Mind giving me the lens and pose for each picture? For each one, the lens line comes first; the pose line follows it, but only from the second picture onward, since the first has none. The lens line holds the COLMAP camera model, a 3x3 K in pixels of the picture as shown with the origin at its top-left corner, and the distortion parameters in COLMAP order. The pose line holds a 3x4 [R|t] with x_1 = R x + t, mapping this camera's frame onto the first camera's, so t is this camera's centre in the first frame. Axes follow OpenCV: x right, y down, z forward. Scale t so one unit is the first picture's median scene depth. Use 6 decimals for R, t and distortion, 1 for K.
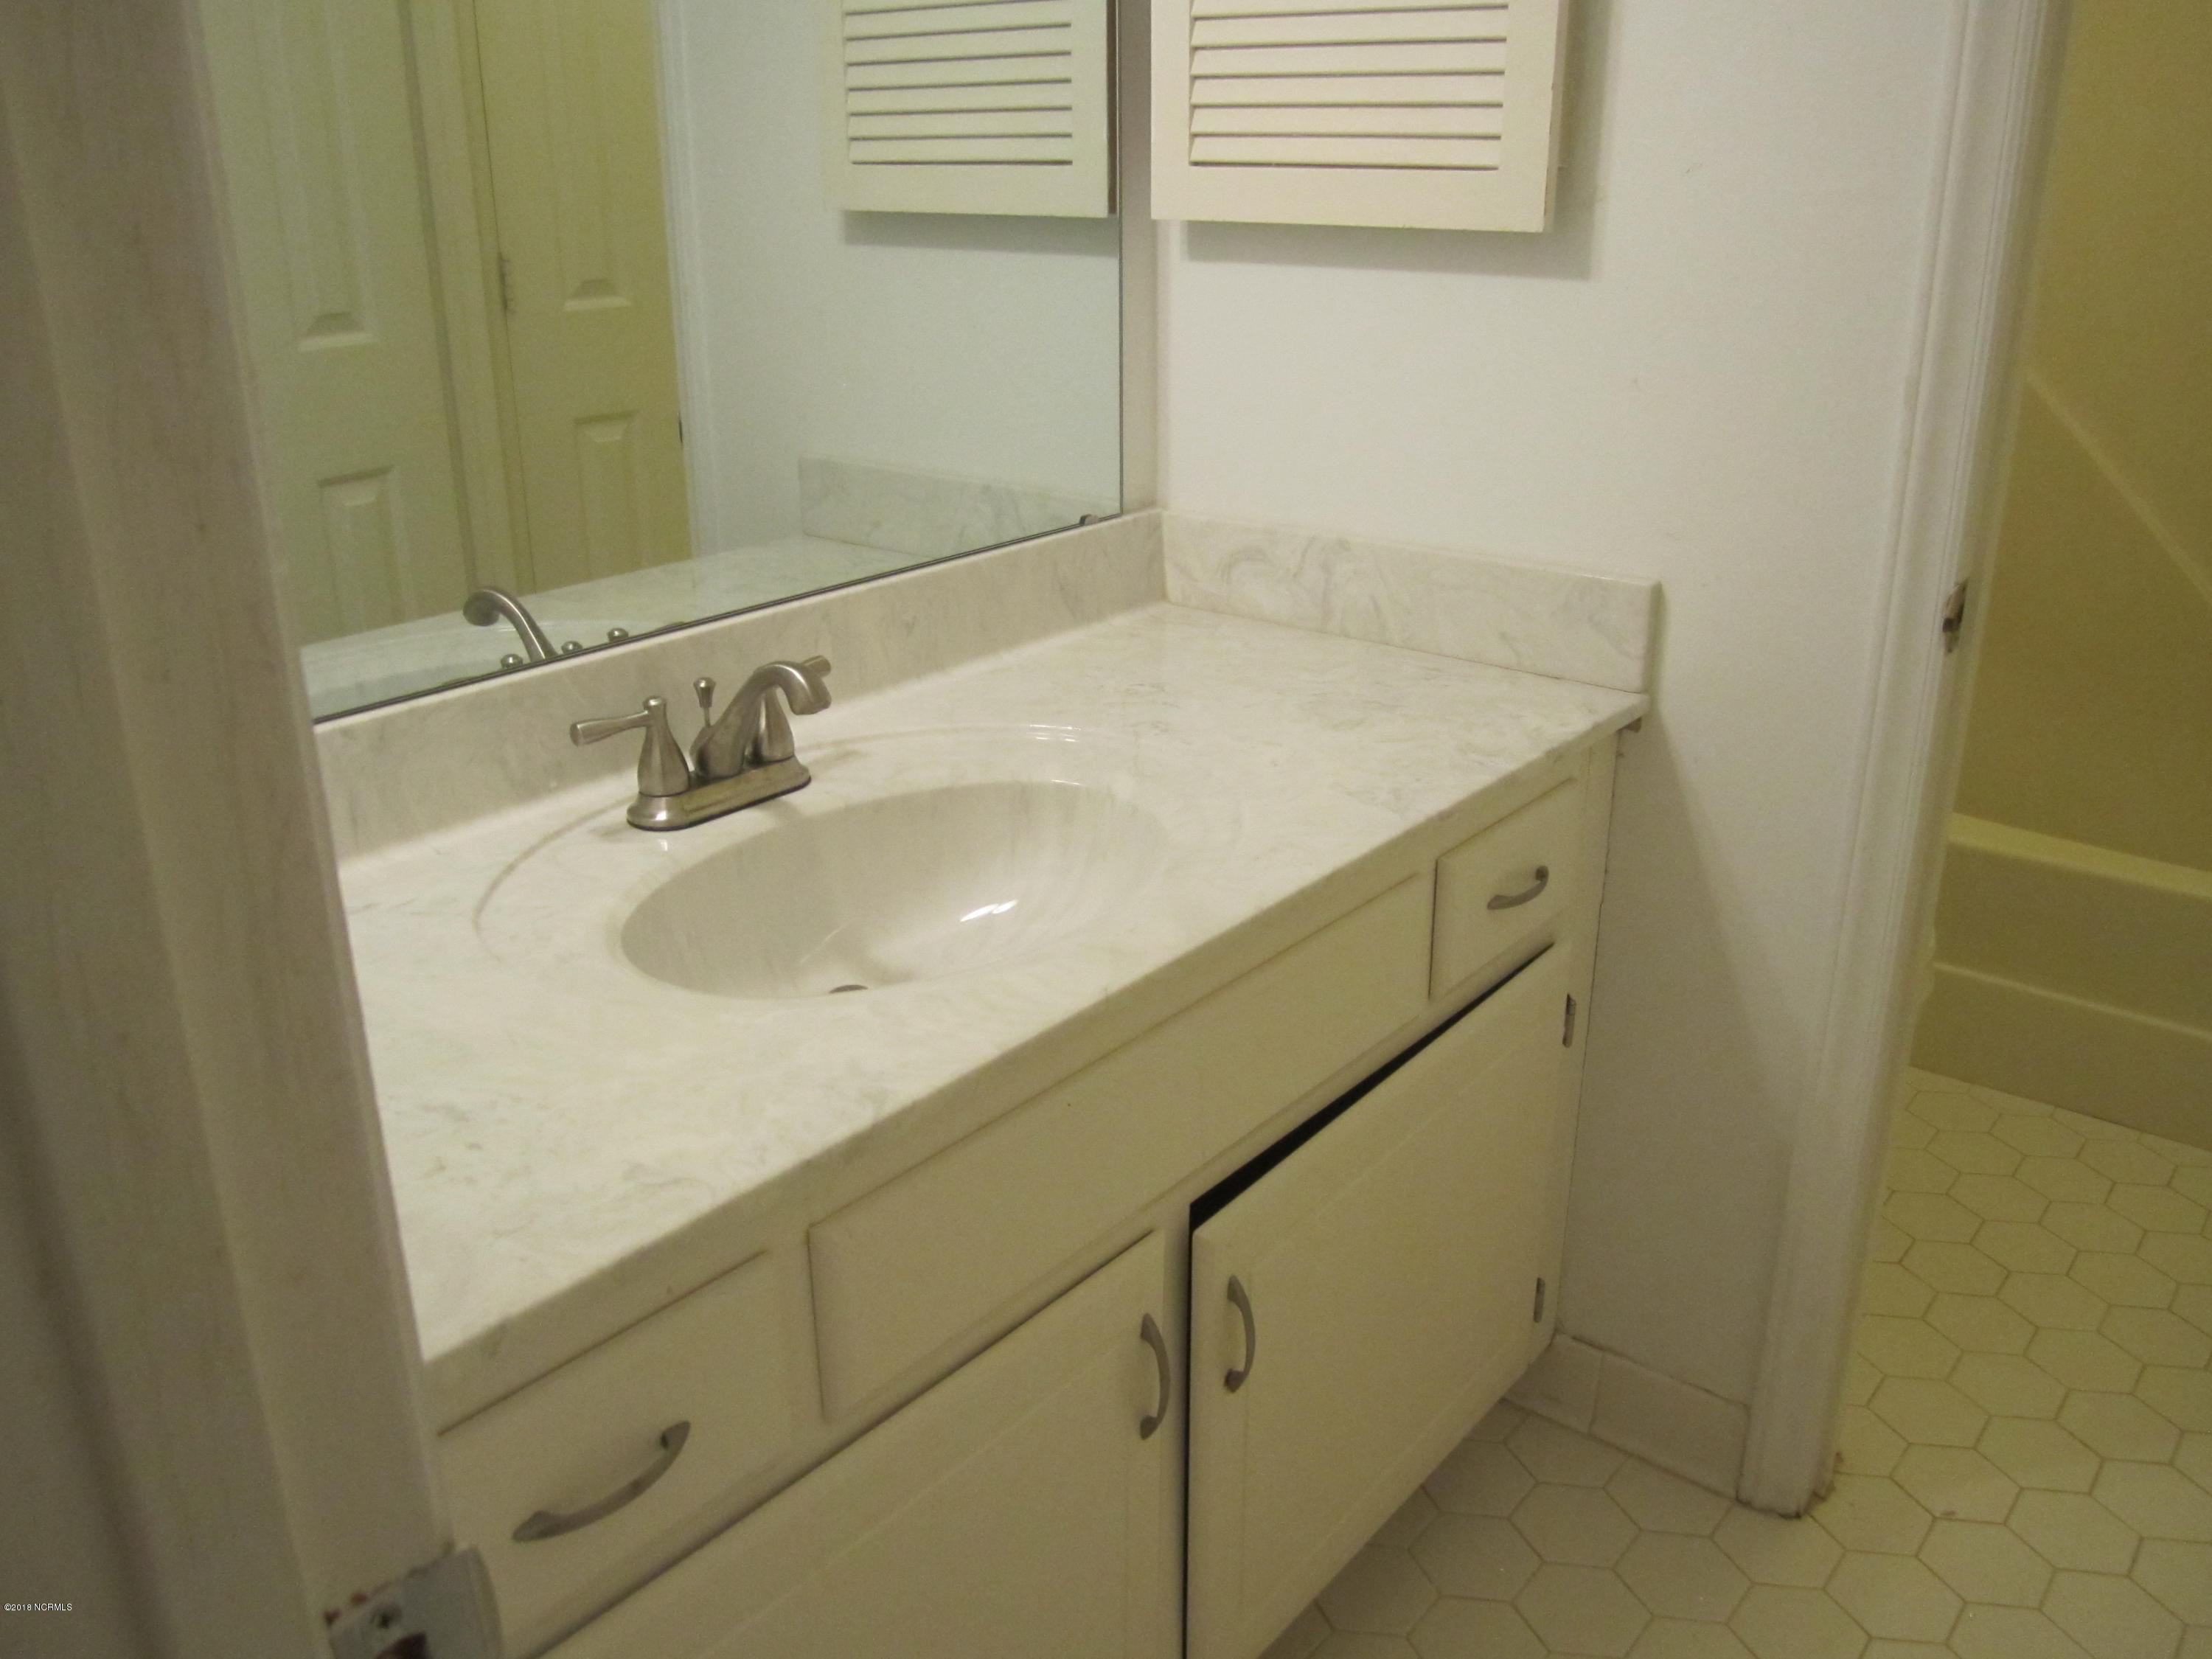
lens RADIAL K [[1793.3, 0, 1106.0], [0, 1793.3, 829.5], [0, 0, 1]] dist [-0.057125, 0.000029]
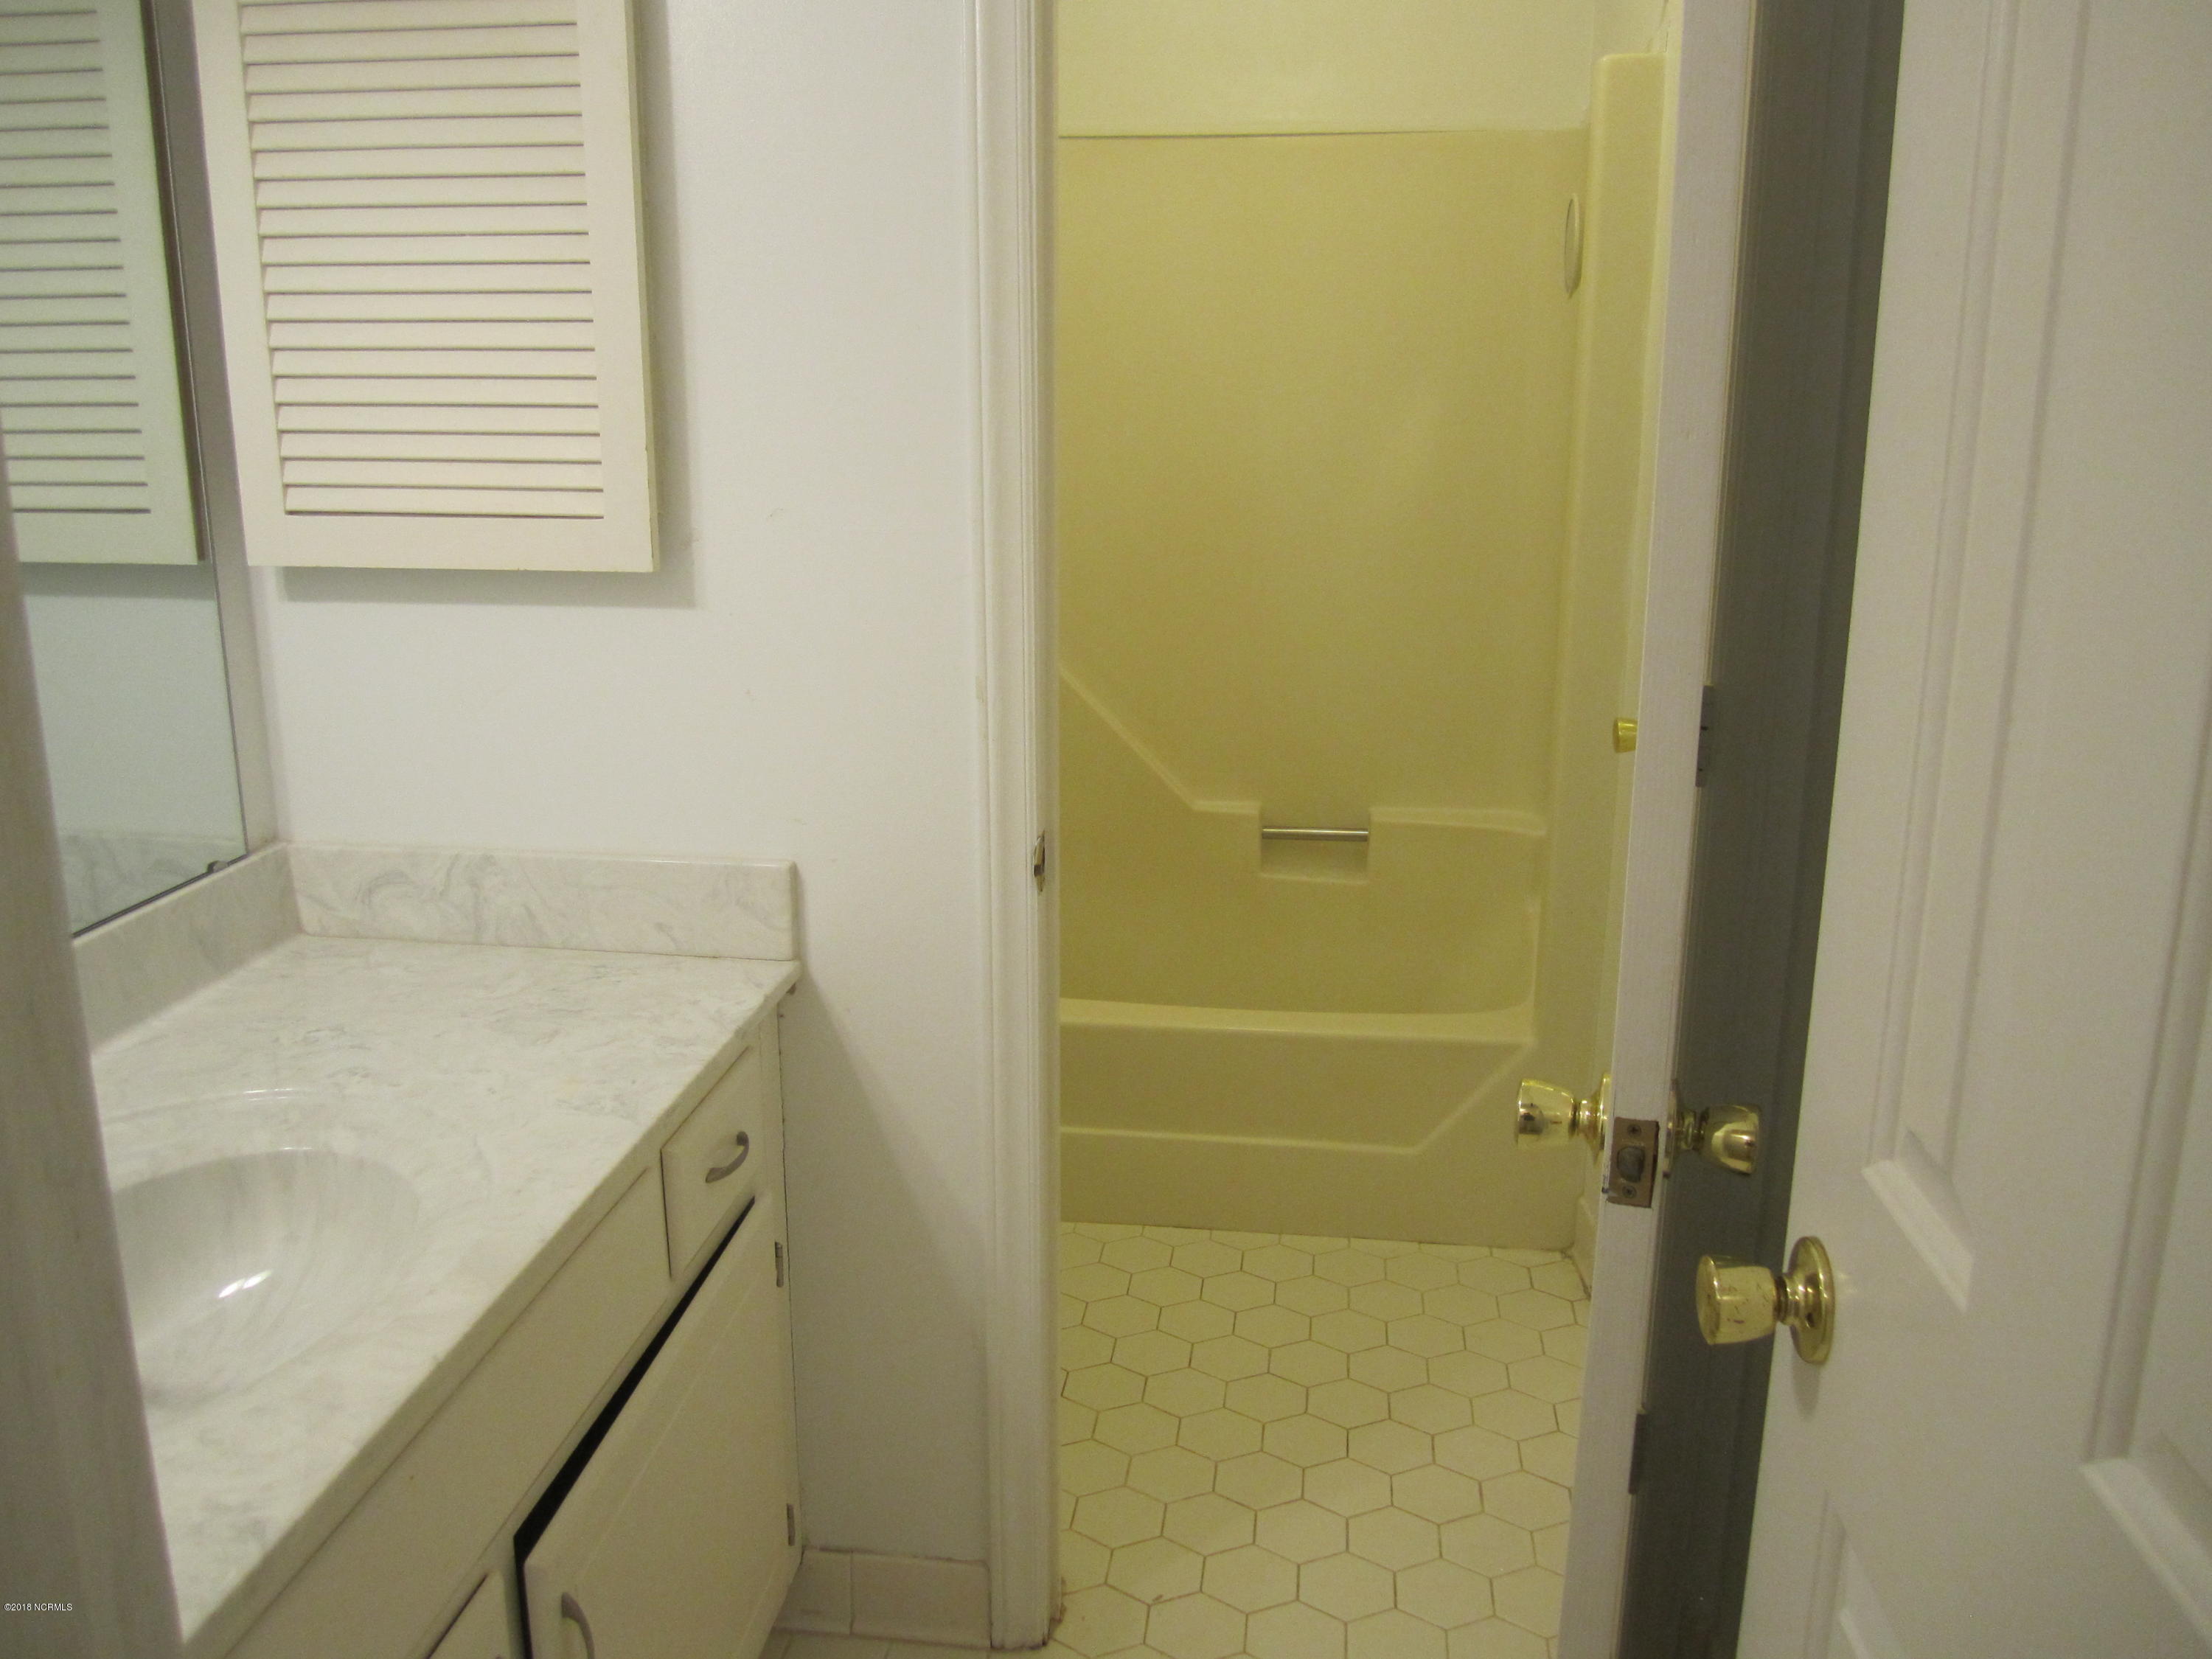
lens RADIAL K [[1786.6, 0, 1106.0], [0, 1786.6, 829.5], [0, 0, 1]] dist [-0.072616, 0.009346]
pose [[0.846979, -0.123256, 0.517141, -0.095954], [0.182495, 0.981051, -0.065068, -0.044181], [-0.499322, 0.149486, 0.853423, -0.065932]]
